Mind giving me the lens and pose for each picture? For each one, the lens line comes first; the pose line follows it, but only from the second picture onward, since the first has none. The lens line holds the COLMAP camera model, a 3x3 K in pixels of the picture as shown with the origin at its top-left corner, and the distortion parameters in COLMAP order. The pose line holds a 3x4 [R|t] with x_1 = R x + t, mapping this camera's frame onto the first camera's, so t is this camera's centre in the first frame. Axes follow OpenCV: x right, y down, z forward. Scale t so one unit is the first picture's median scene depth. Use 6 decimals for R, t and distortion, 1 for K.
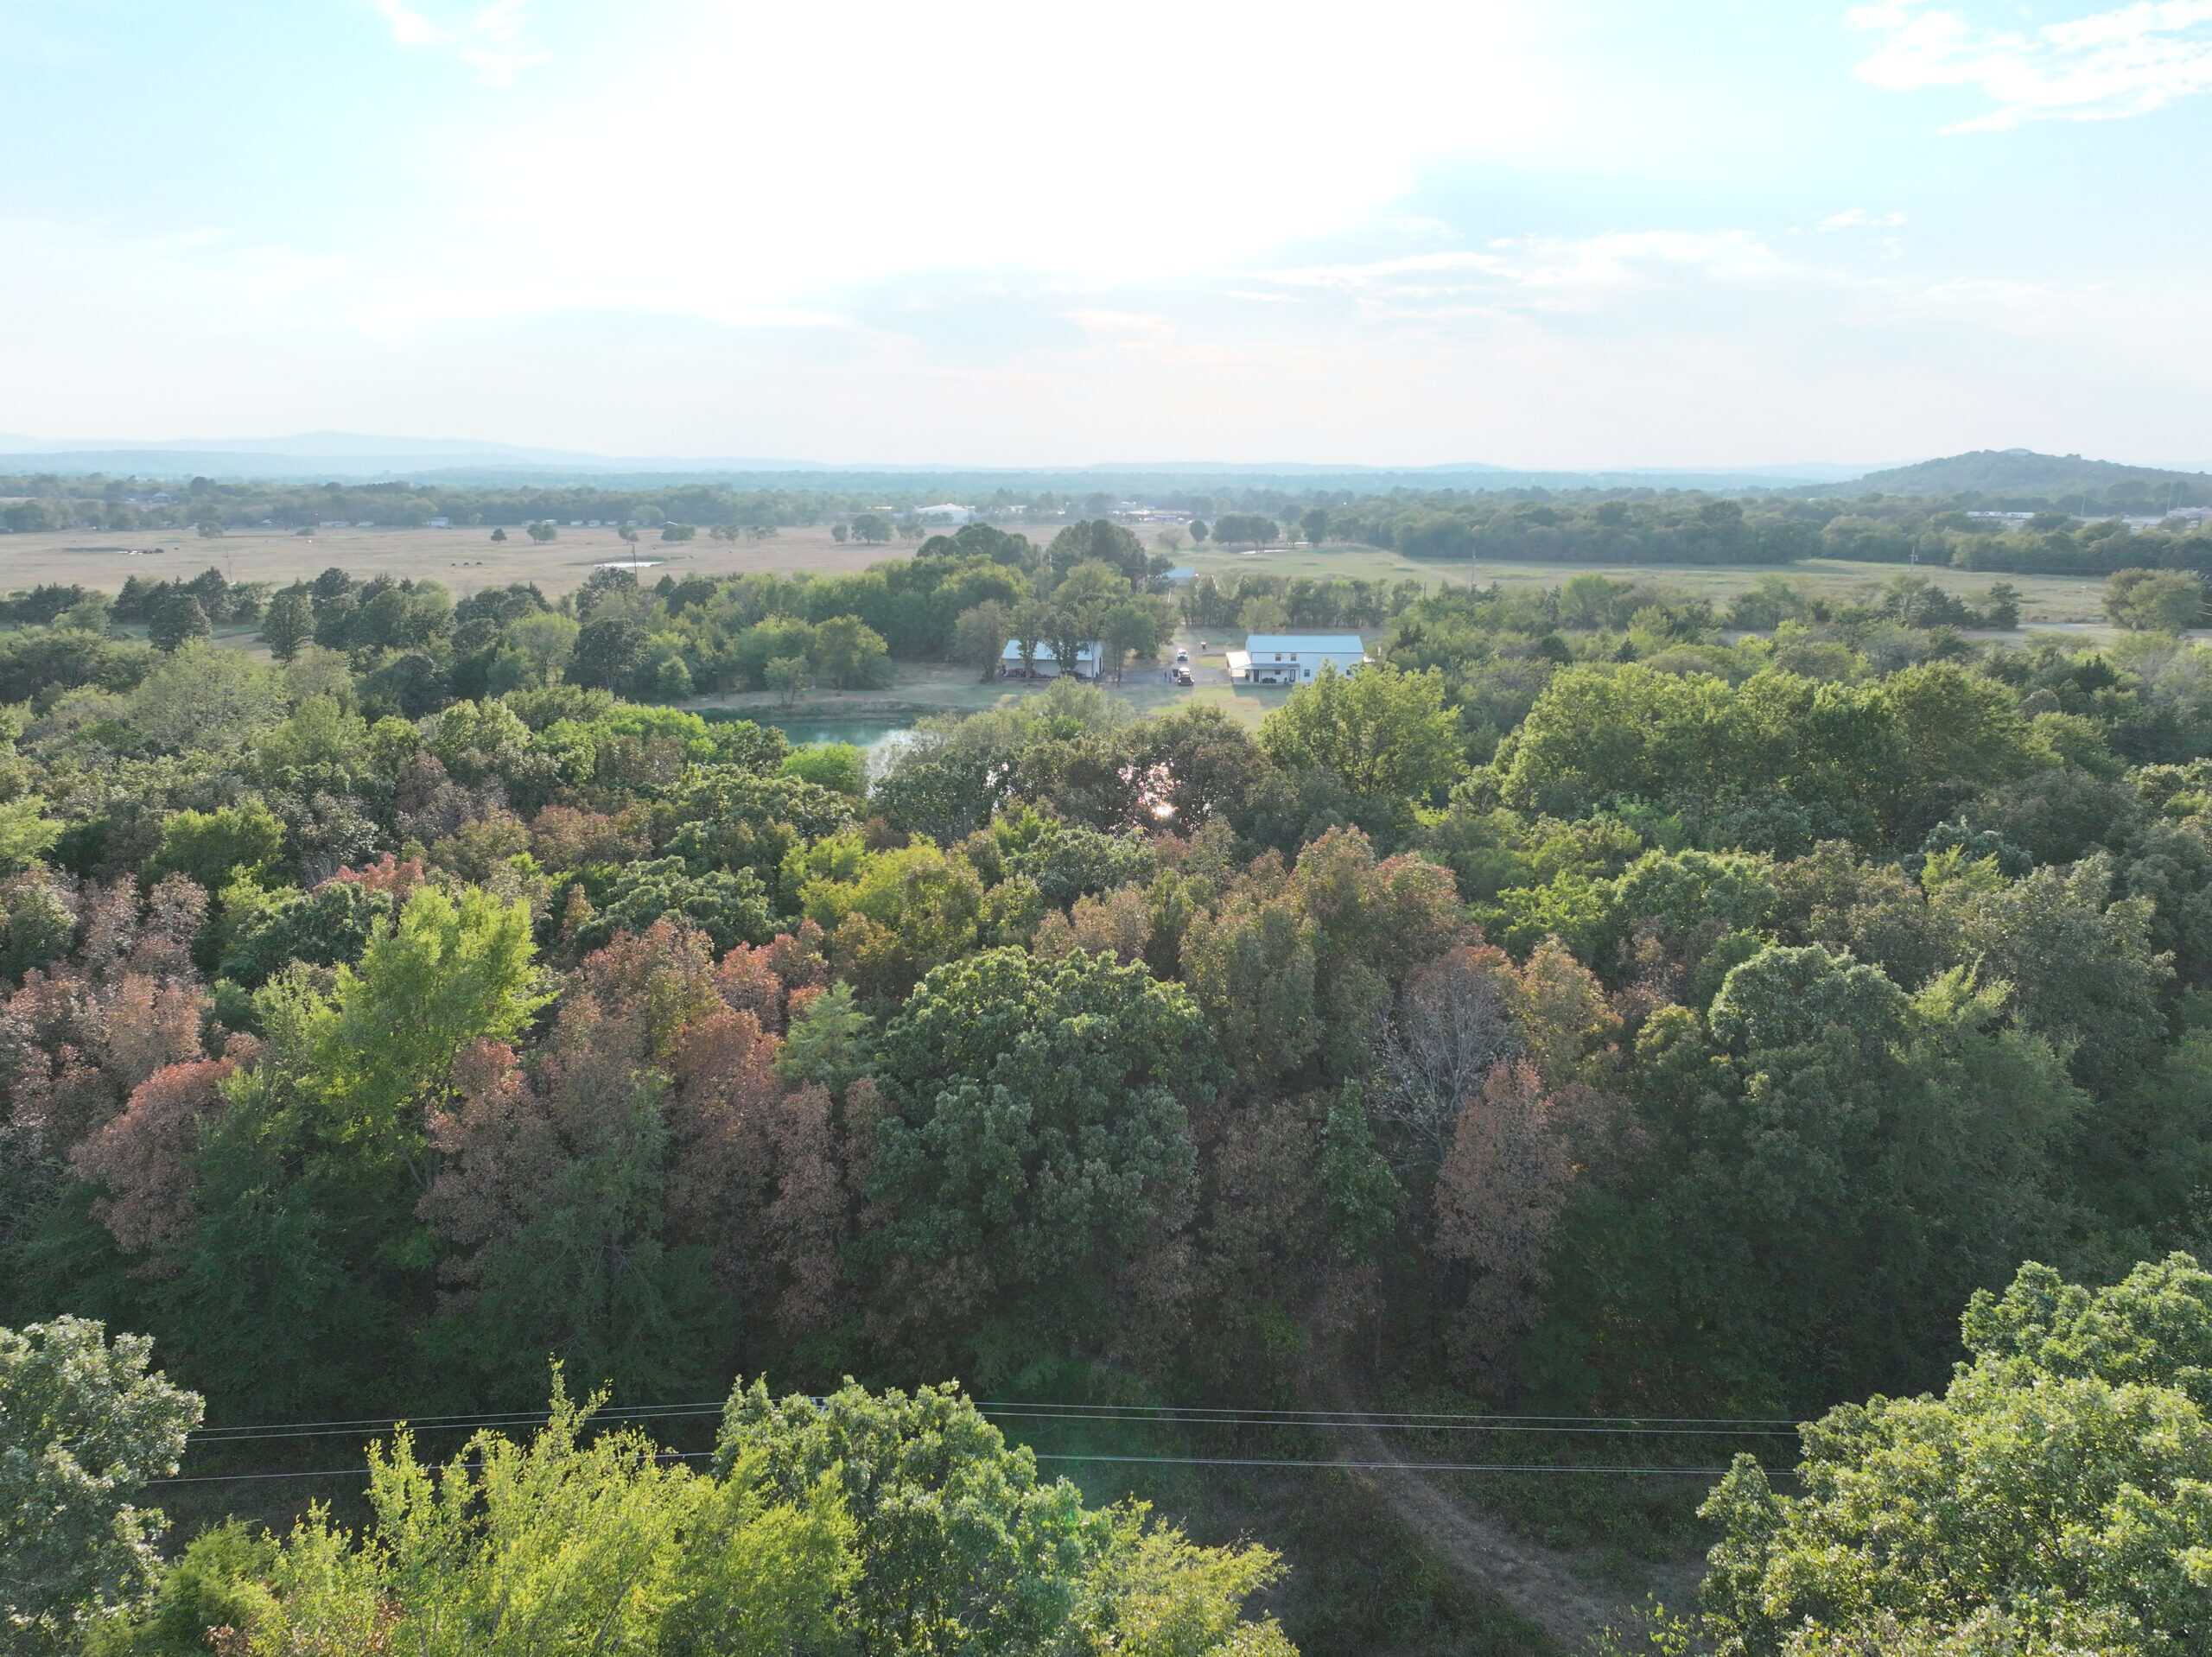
lens RADIAL K [[1538.6, 0, 1105.6], [0, 1538.6, 836.7], [0, 0, 1]] dist [-0.003939, 0.019932]
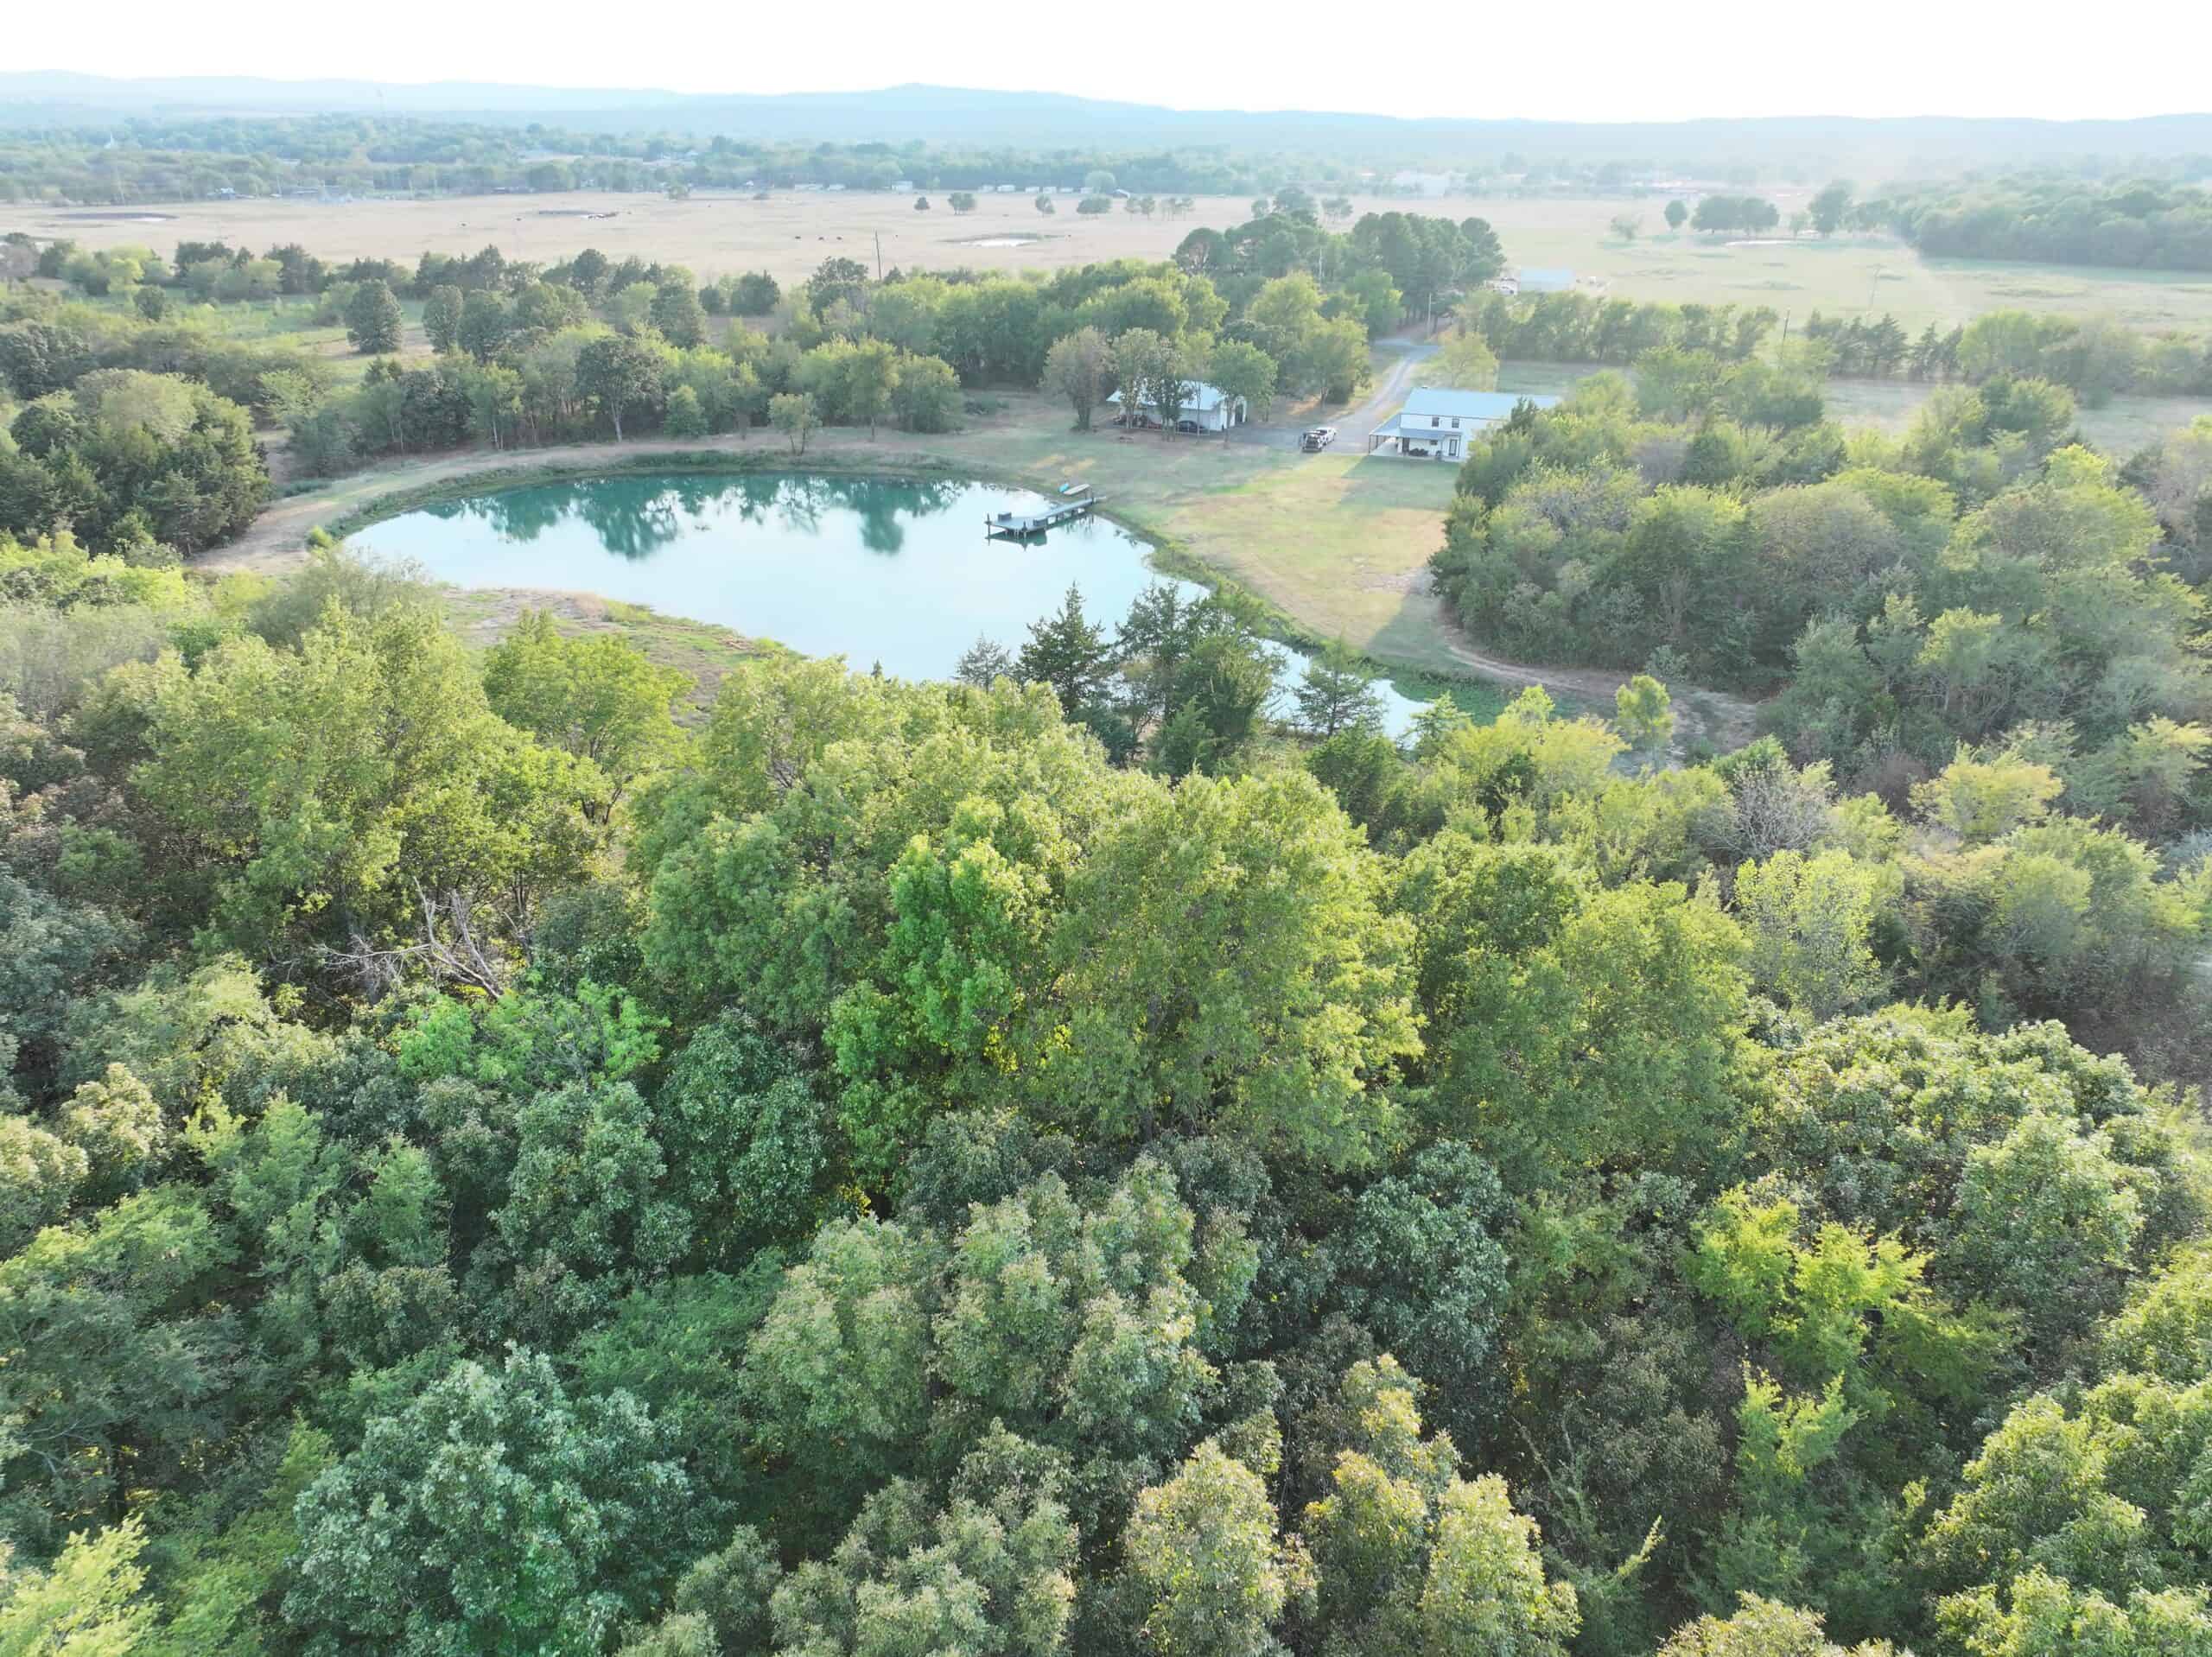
lens RADIAL K [[1538.6, 0, 1108.4], [0, 1538.6, 828.9], [0, 0, 1]] dist [-0.003939, 0.019932]
pose [[0.940701, 0.143575, -0.307357, 0.154920], [-0.081260, 0.975013, 0.206752, -0.044946], [0.329362, -0.169516, 0.928862, 0.143335]]
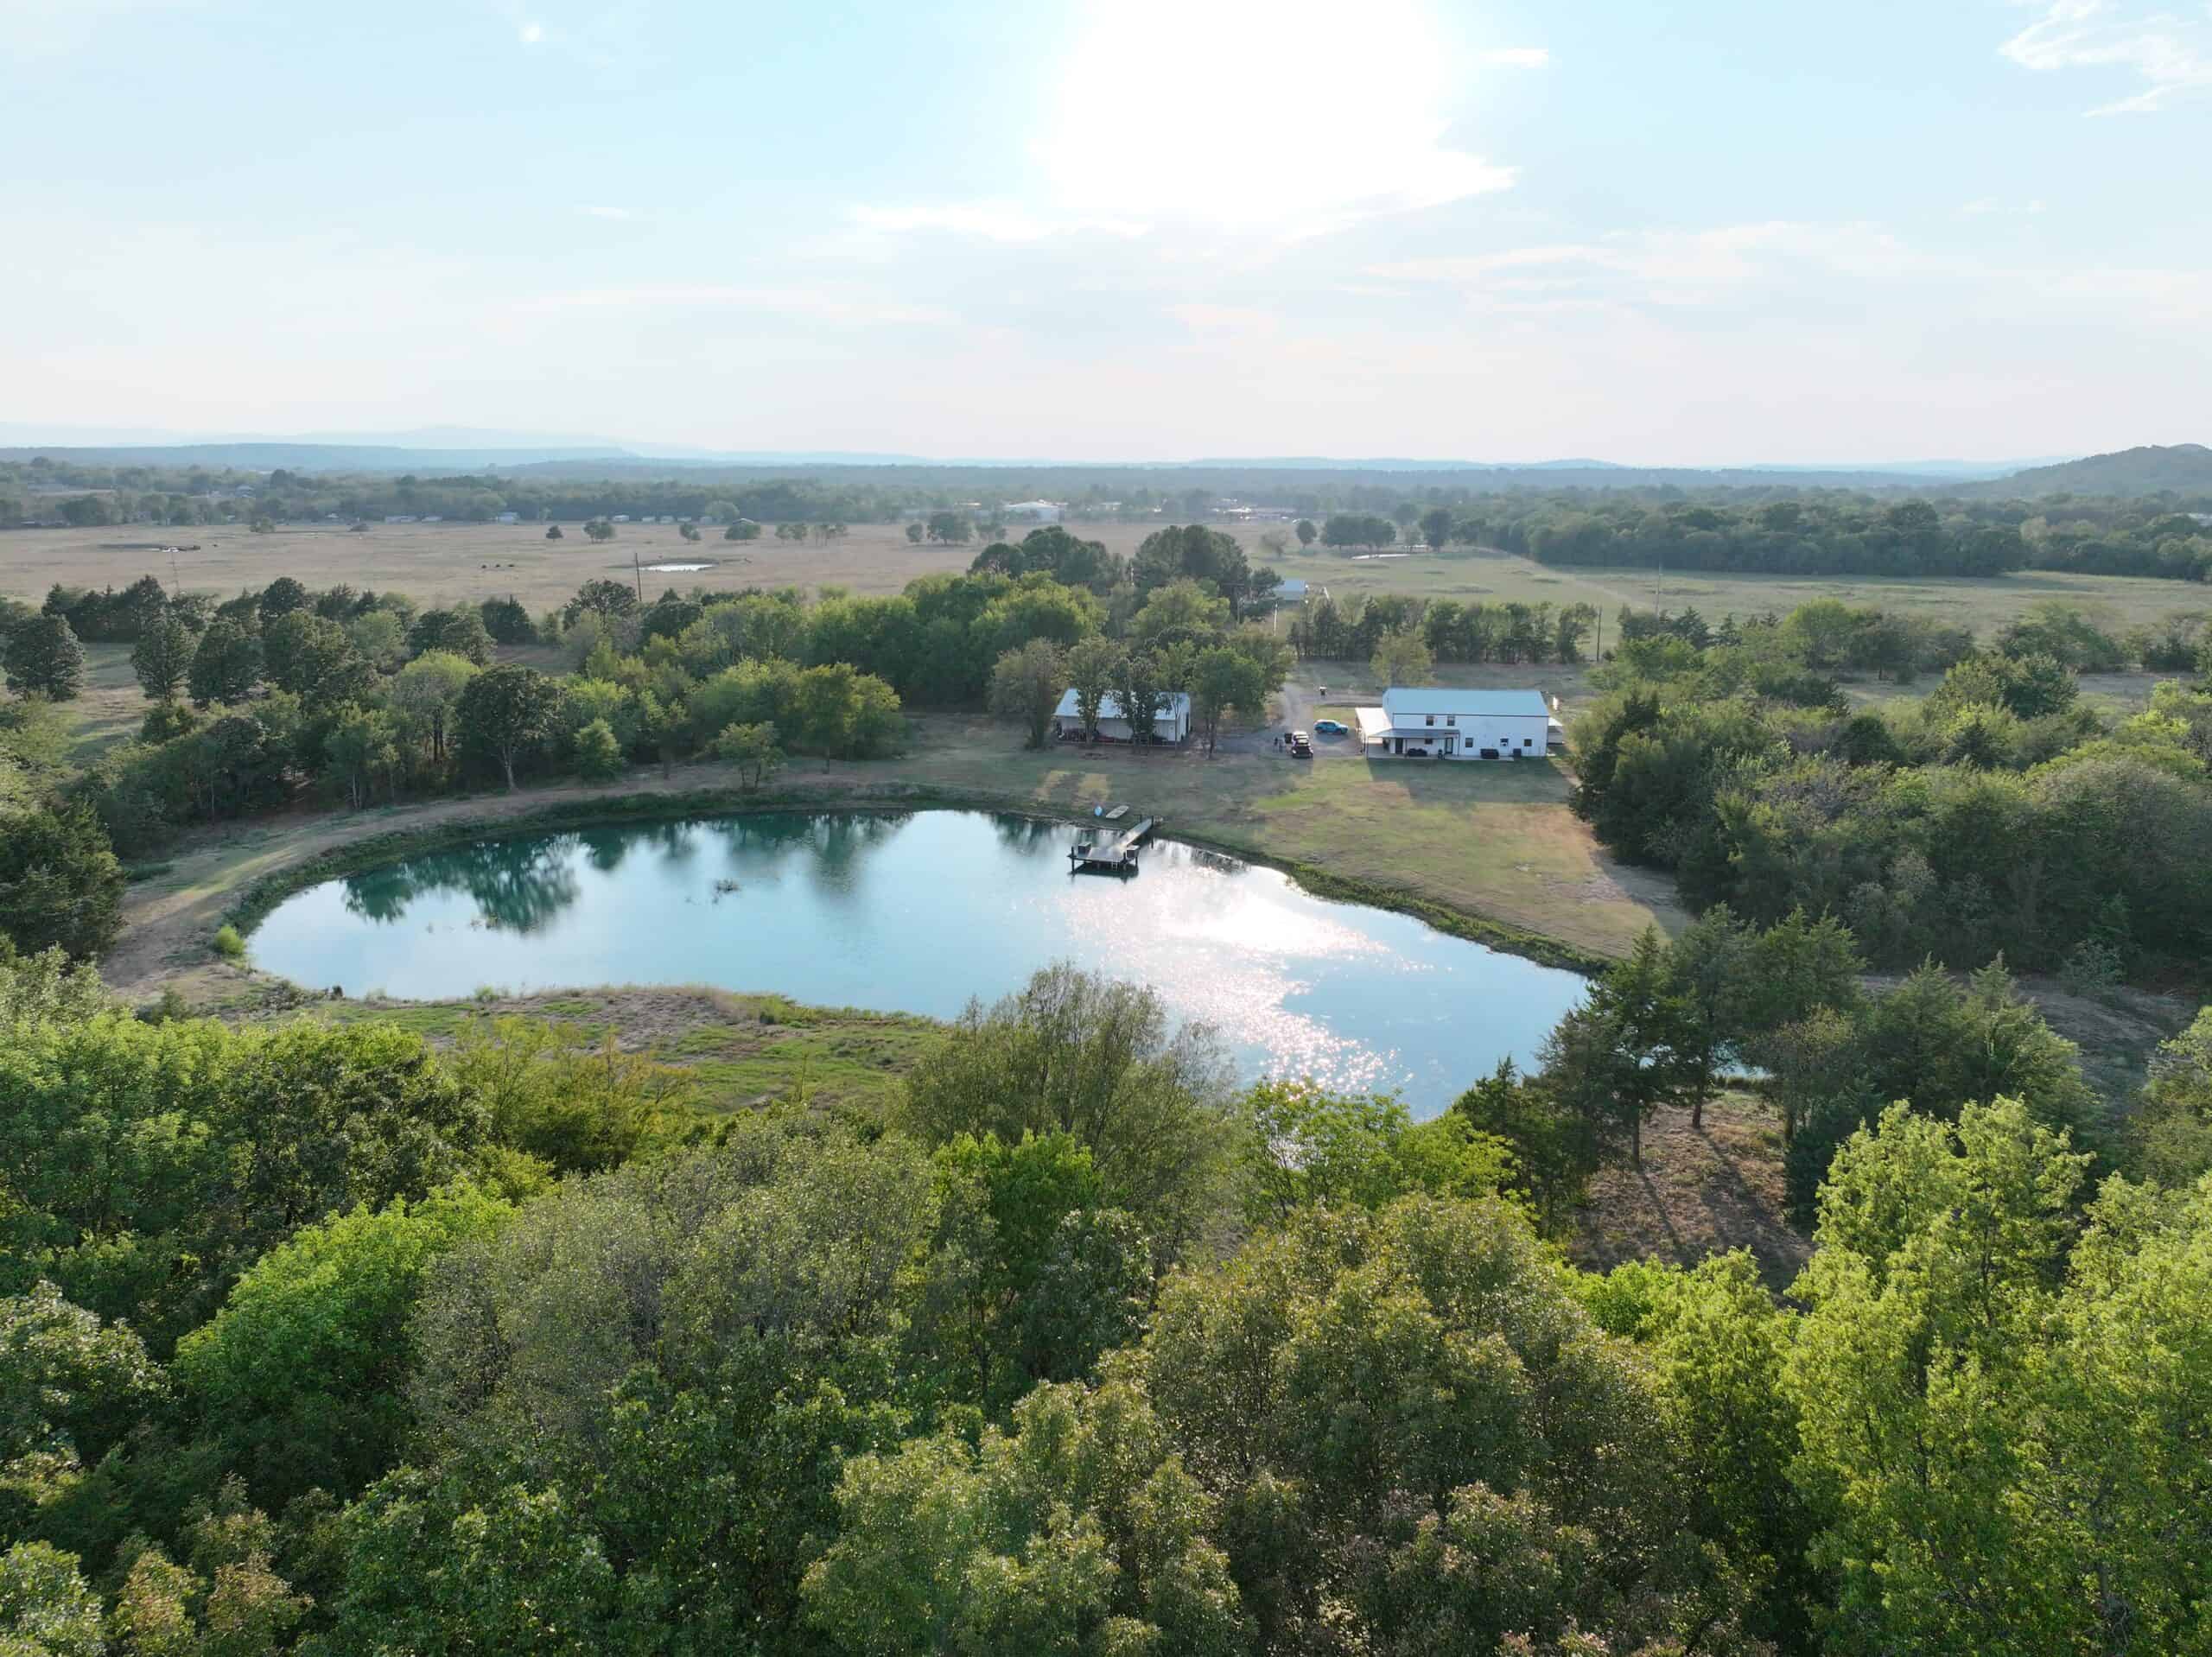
lens RADIAL K [[1538.6, 0, 1111.6], [0, 1538.6, 828.4], [0, 0, 1]] dist [-0.003939, 0.019932]
pose [[0.998182, 0.016834, -0.057880, 0.002961], [-0.016955, 0.999855, -0.001597, -0.042897], [0.057845, 0.002575, 0.998322, 0.180801]]
